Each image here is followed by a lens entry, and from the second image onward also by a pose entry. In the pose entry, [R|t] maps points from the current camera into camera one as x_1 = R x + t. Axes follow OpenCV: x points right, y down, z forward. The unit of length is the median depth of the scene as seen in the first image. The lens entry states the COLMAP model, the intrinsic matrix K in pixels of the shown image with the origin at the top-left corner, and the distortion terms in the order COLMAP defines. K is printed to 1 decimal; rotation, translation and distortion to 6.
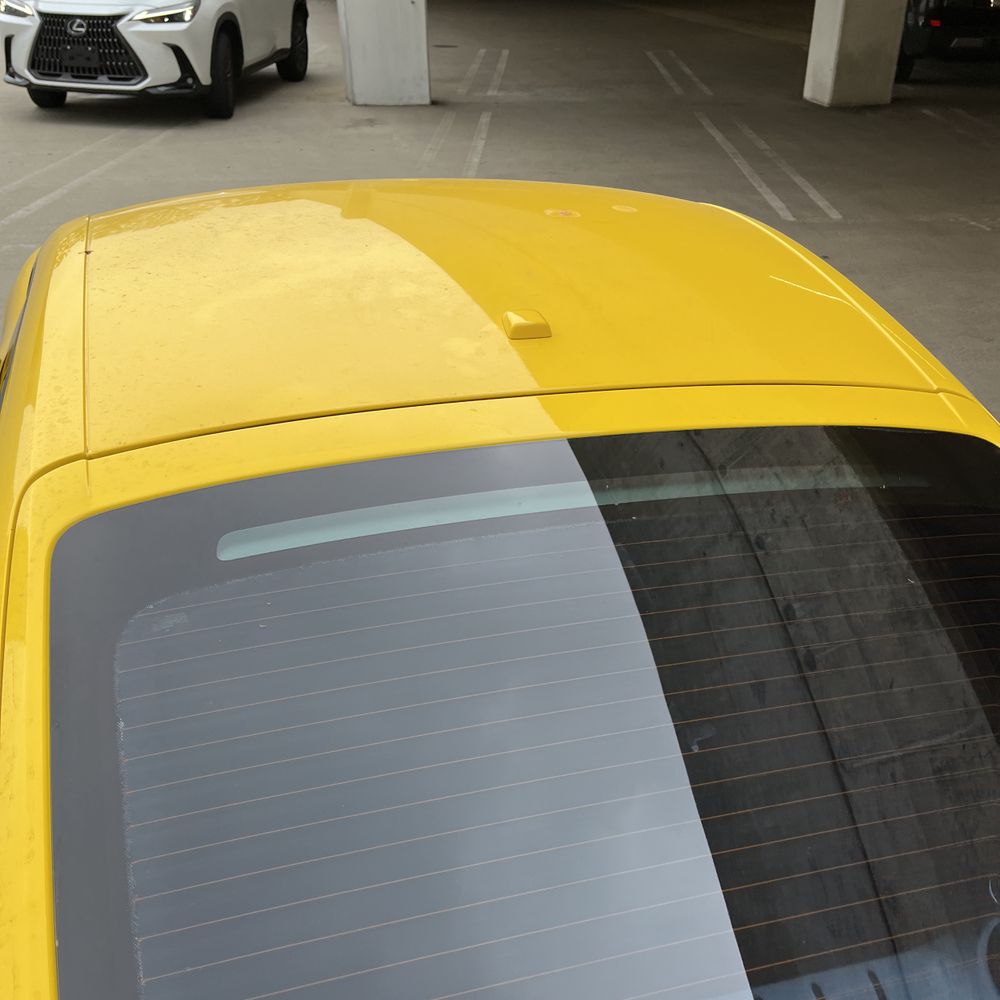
lens RADIAL K [[995.0, 0, 532.6], [0, 995.0, 500.3], [0, 0, 1]] dist [0.117593, -0.171760]
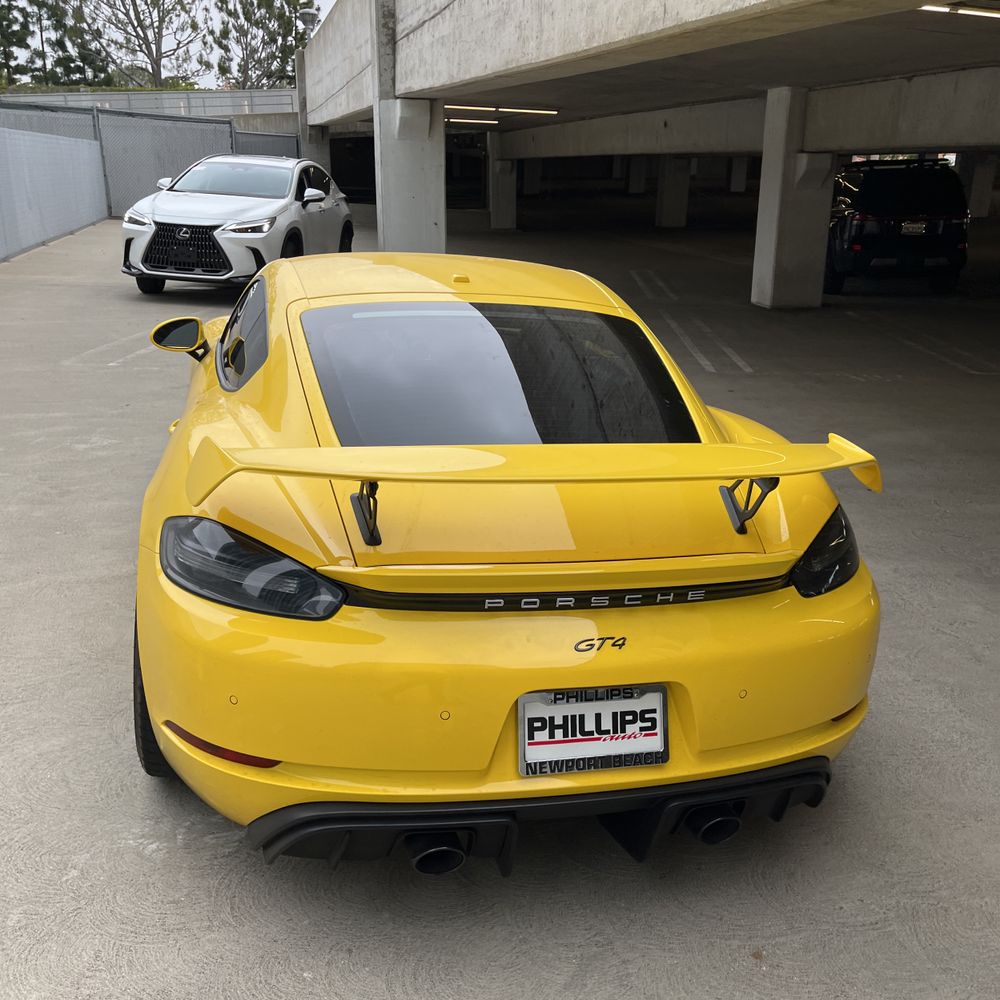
lens RADIAL K [[1039.2, 0, 500.0], [0, 1039.2, 500.0], [0, 0, 1]] dist [0.022440, 0.014912]
pose [[0.998657, 0.026244, -0.044665, 0.037337], [-0.035324, 0.975631, -0.216557, 0.155673], [0.037893, 0.217844, 0.975248, -0.243087]]
